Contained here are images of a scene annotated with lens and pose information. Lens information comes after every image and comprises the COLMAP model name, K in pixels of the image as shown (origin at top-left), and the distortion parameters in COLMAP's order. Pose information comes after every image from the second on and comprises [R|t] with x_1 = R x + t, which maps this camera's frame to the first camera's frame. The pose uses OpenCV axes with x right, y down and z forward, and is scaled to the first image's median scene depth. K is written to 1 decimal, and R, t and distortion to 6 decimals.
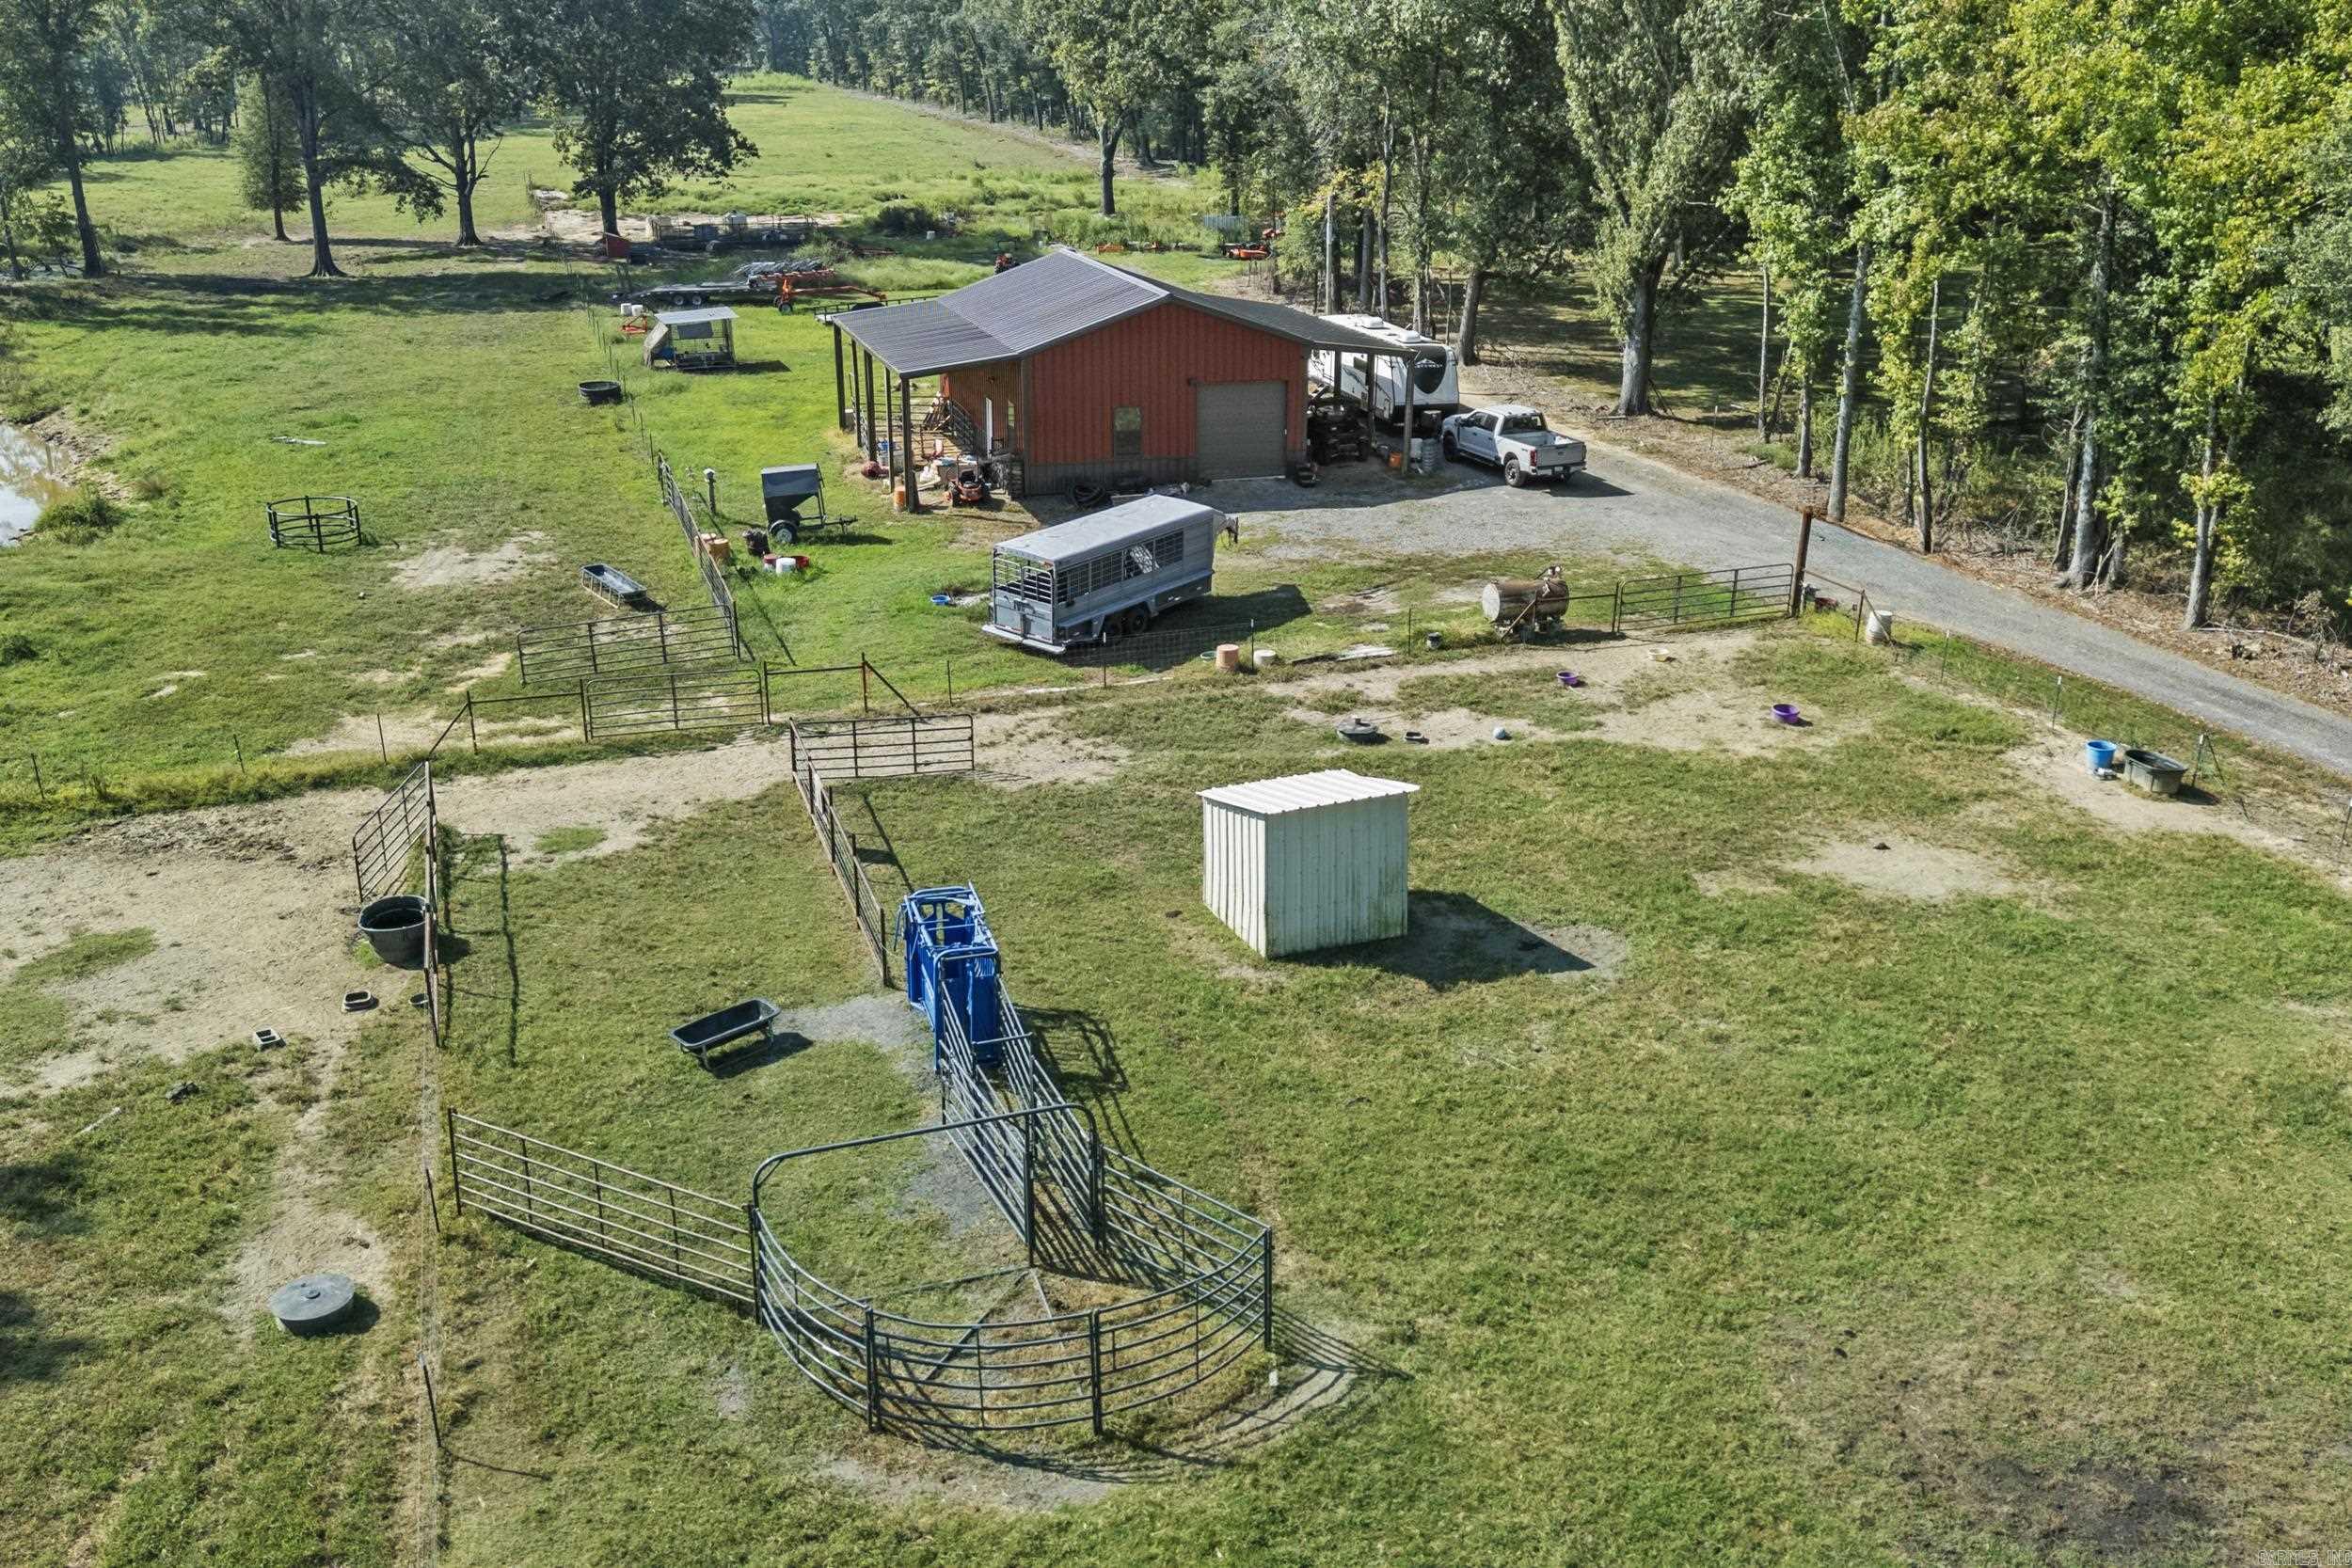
lens RADIAL K [[2092.6, 0, 1164.4], [0, 2092.6, 792.9], [0, 0, 1]] dist [0.099832, -0.056680]
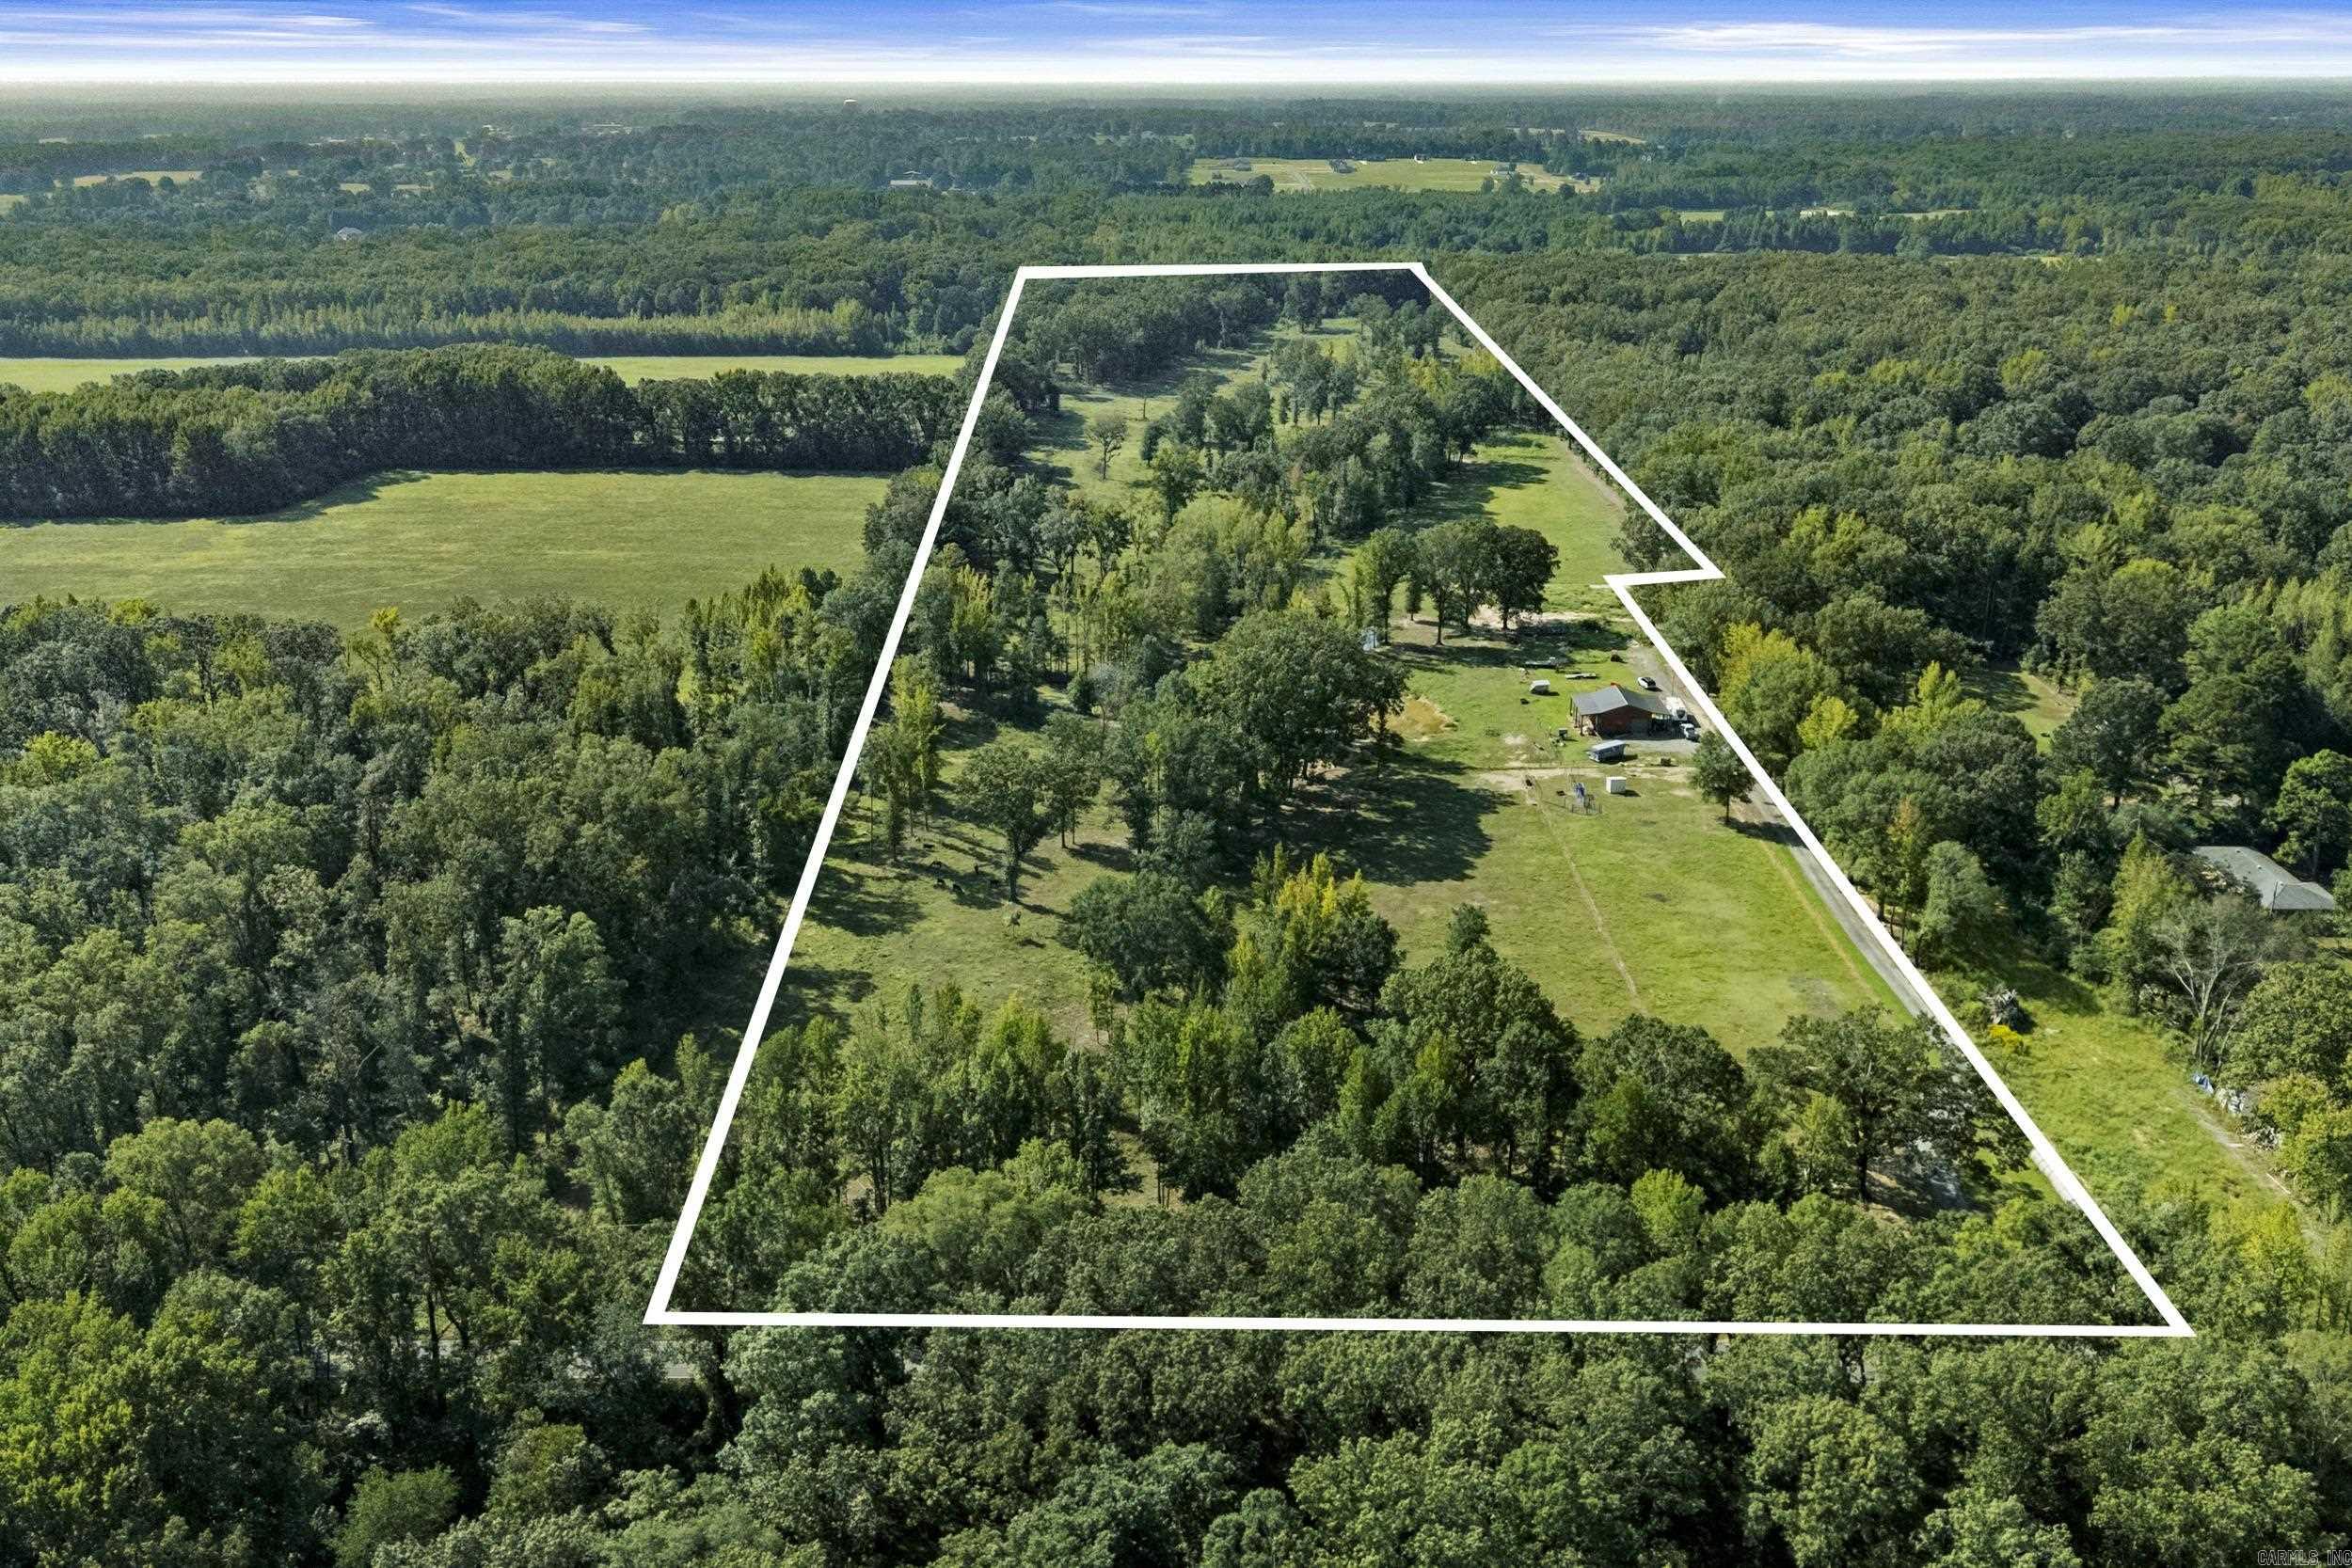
lens RADIAL K [[2092.6, 0, 1179.9], [0, 2092.6, 769.1], [0, 0, 1]] dist [0.099832, -0.056680]
pose [[0.949910, 0.092551, -0.298506, 0.570137], [-0.104212, 0.994281, -0.023350, 0.216385], [0.294638, 0.053288, 0.954122, -4.889845]]
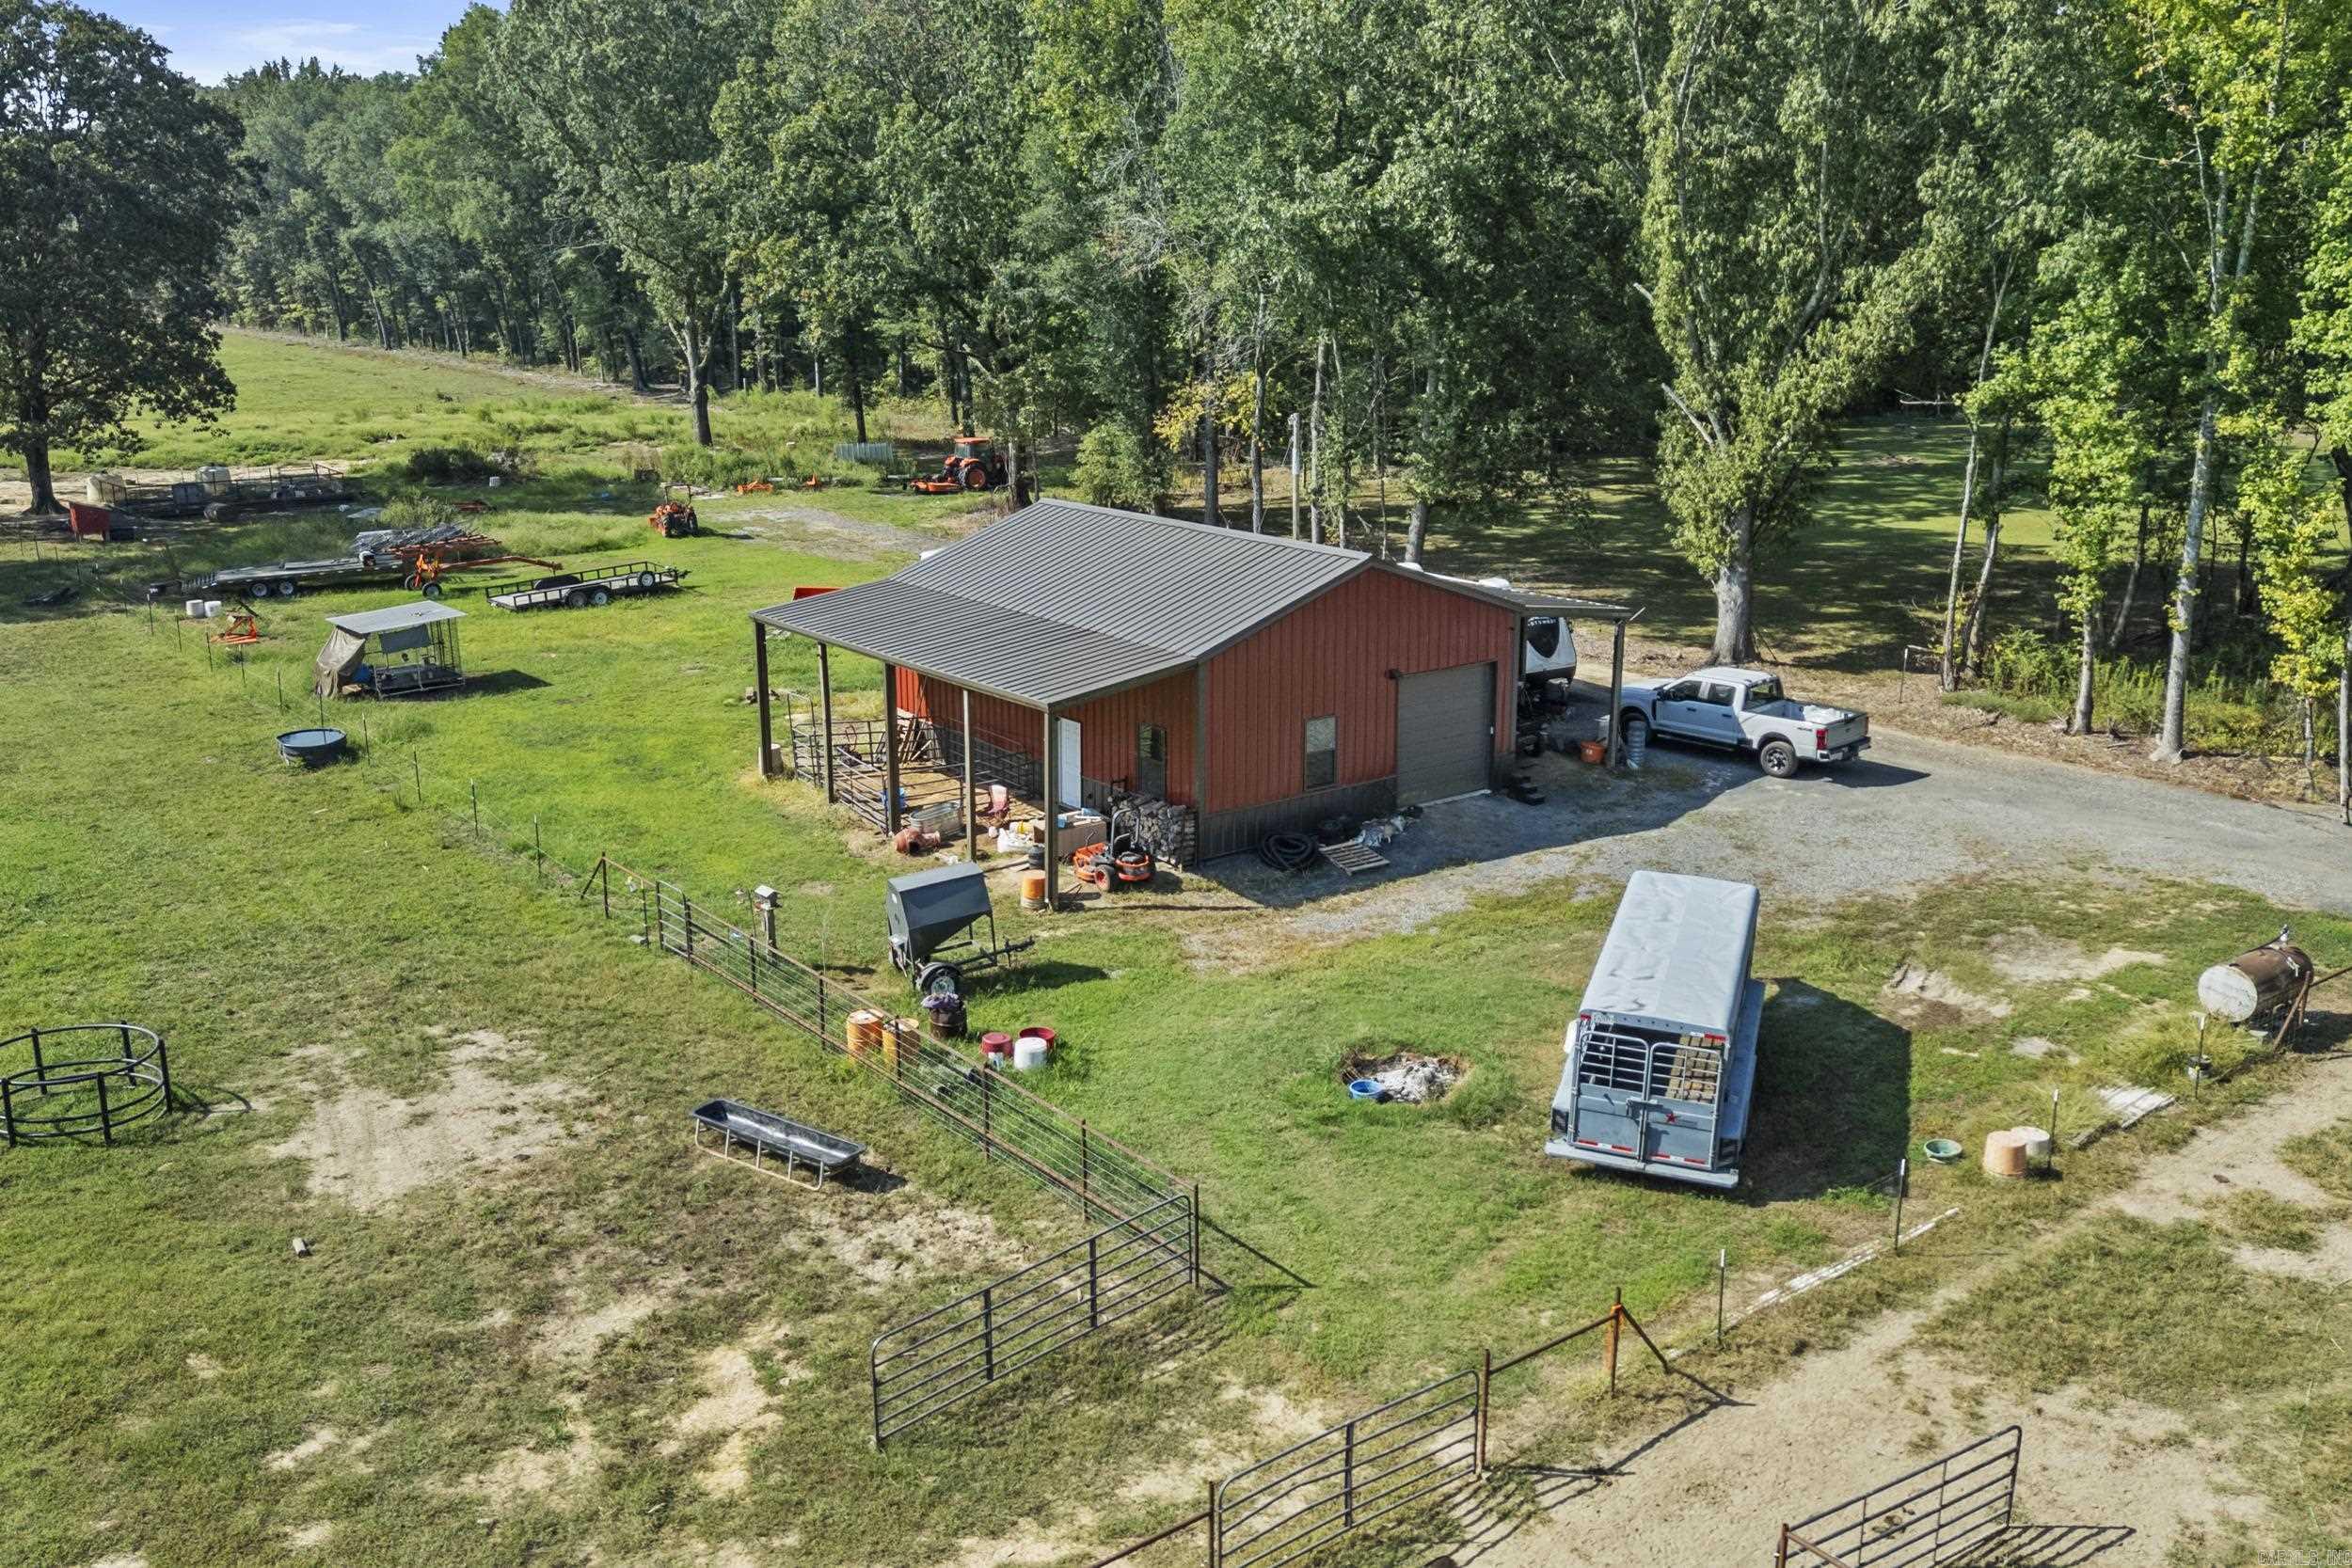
lens RADIAL K [[2092.6, 0, 1185.7], [0, 2092.6, 778.4], [0, 0, 1]] dist [0.099832, -0.056680]
pose [[0.941207, -0.094787, 0.324260, -0.271462], [0.127903, 0.988363, -0.082339, -0.109466], [-0.312682, 0.118971, 0.942378, 0.357649]]
